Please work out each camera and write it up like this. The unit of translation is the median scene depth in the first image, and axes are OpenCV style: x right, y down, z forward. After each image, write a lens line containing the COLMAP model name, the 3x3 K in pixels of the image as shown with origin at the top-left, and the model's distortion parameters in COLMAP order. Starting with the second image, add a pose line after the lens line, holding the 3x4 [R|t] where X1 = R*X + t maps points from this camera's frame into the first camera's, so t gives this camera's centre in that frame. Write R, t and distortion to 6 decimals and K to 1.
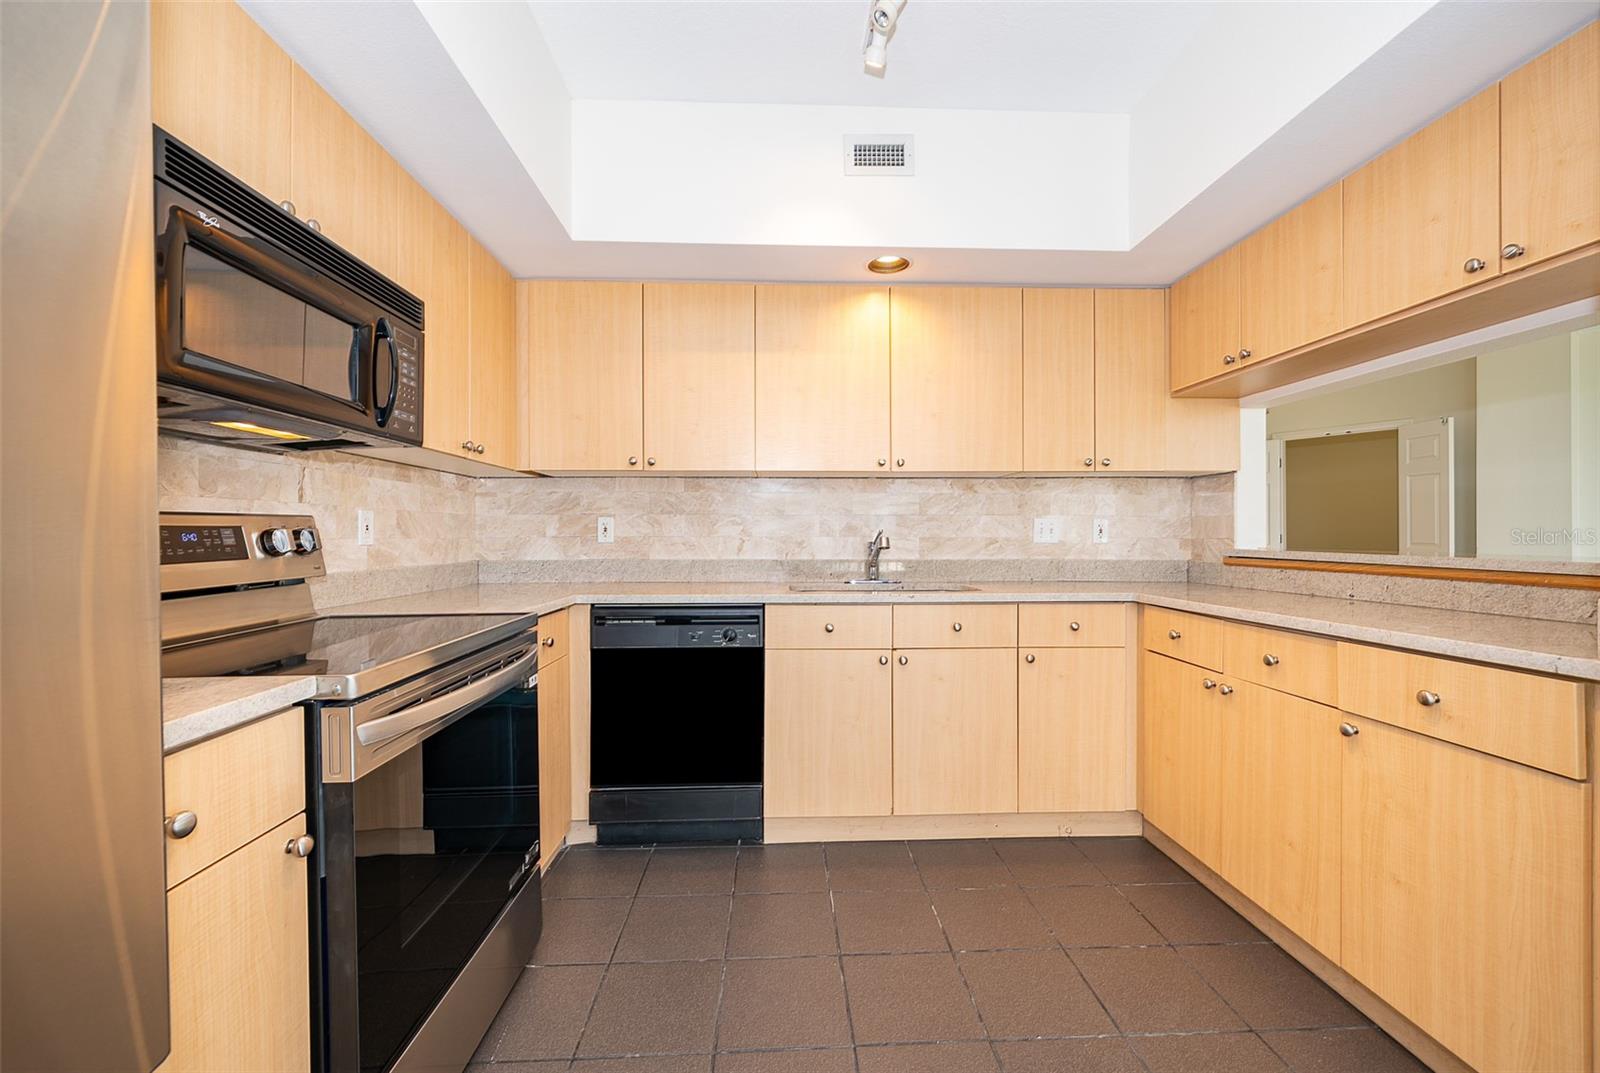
lens RADIAL K [[639.8, 0, 800.5], [0, 639.8, 535.1], [0, 0, 1]] dist [-0.000842, -0.000025]
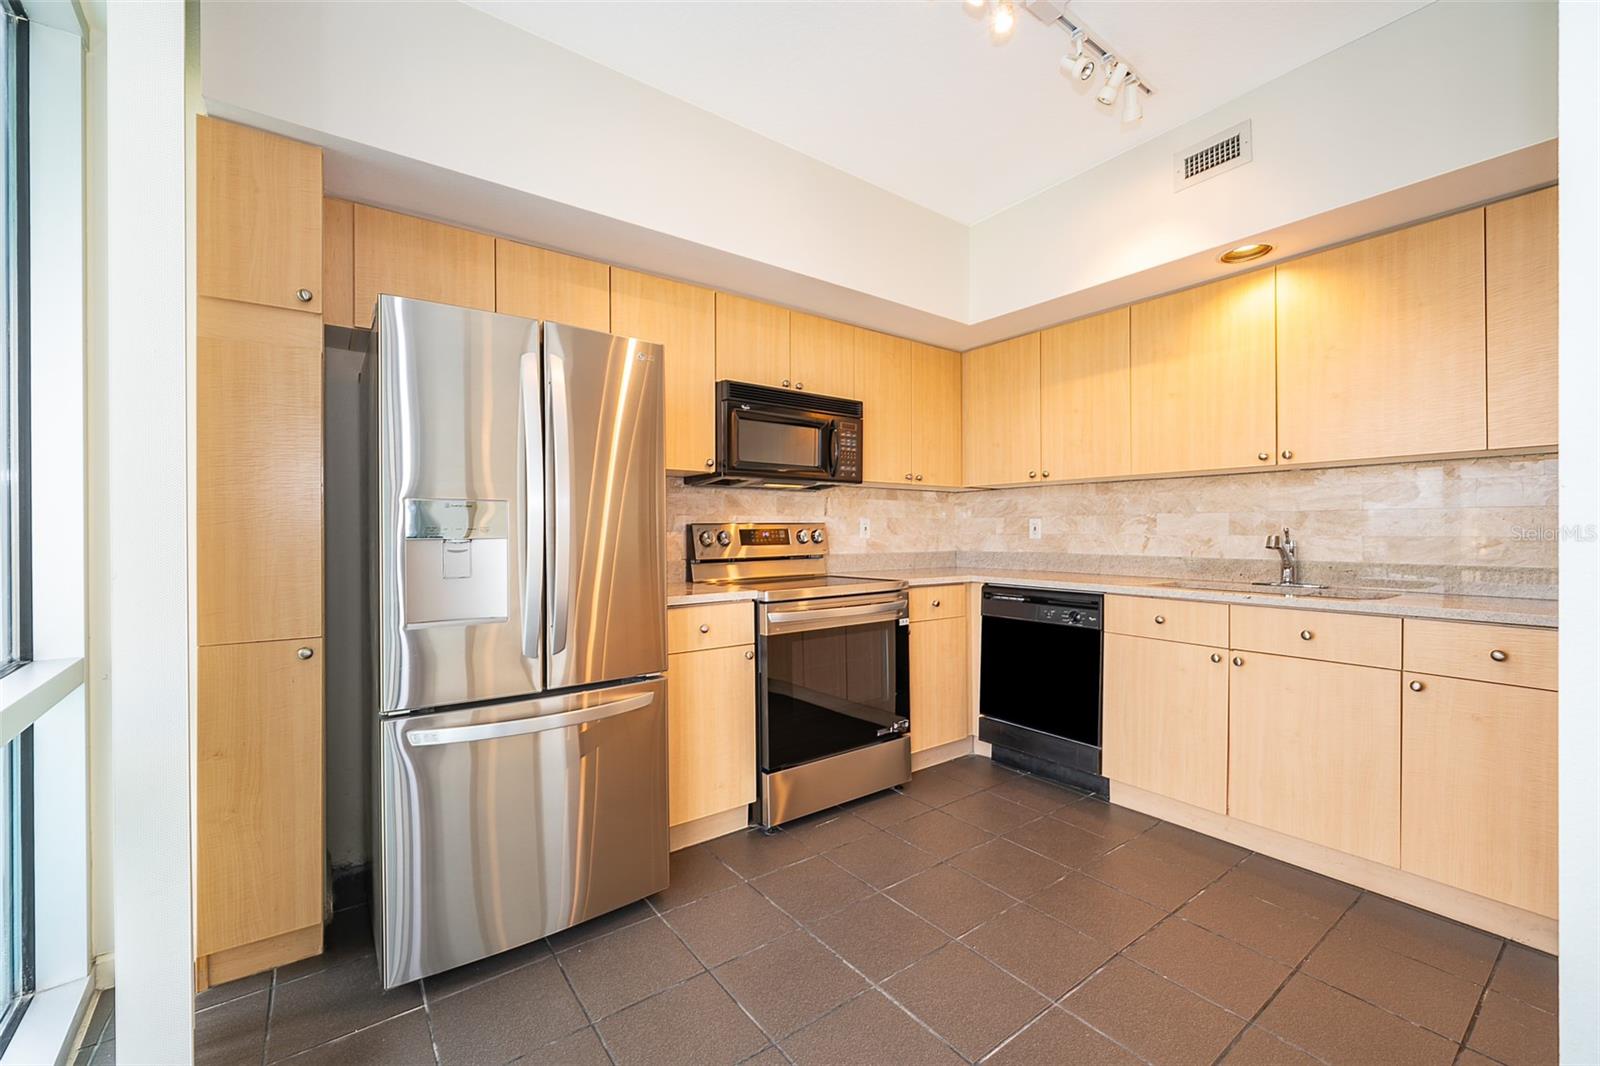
lens RADIAL K [[639.8, 0, 795.5], [0, 639.8, 537.8], [0, 0, 1]] dist [-0.000842, -0.000025]
pose [[0.554186, 0.008250, -0.832352, 0.595751], [-0.000508, 0.999954, 0.009573, -0.003020], [0.832393, -0.004882, 0.554165, -0.107220]]
